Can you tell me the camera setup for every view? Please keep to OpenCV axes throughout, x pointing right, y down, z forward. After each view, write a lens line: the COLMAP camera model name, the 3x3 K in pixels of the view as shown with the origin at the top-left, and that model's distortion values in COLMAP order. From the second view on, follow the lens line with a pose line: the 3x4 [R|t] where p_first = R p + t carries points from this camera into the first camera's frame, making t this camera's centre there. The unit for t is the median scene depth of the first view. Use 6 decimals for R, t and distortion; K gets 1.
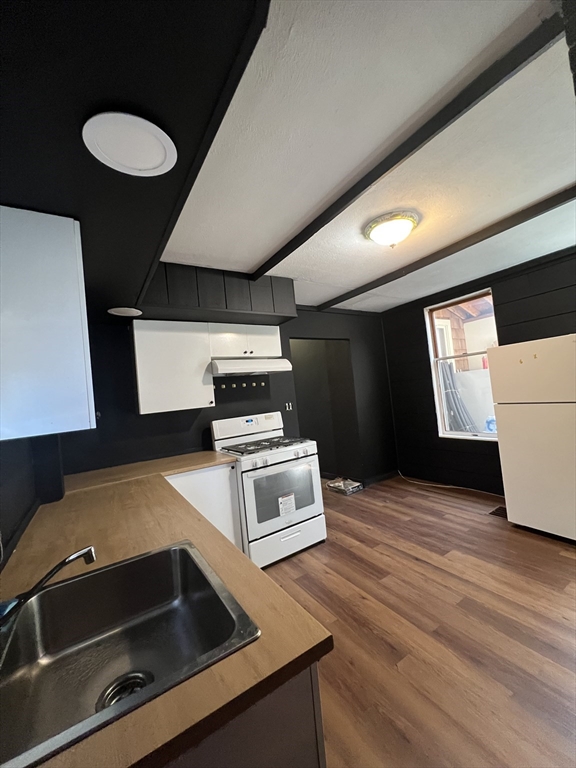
lens RADIAL K [[305.5, 0, 288.2], [0, 305.5, 381.3], [0, 0, 1]] dist [0.002422, -0.000116]
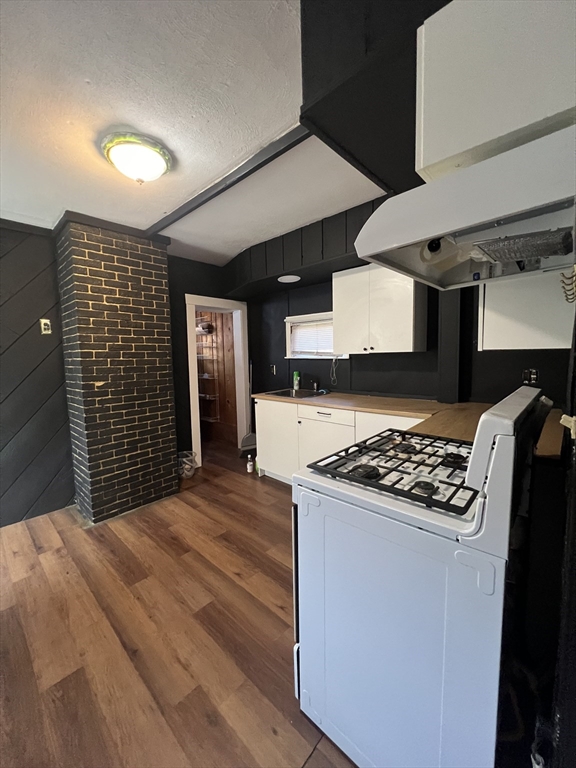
lens RADIAL K [[305.5, 0, 287.9], [0, 305.5, 381.8], [0, 0, 1]] dist [0.002422, -0.000116]
pose [[-0.959912, 0.147932, -0.238085, 0.226327], [0.127897, 0.986974, 0.097590, 0.053212], [0.249421, 0.063227, -0.966329, 1.827626]]
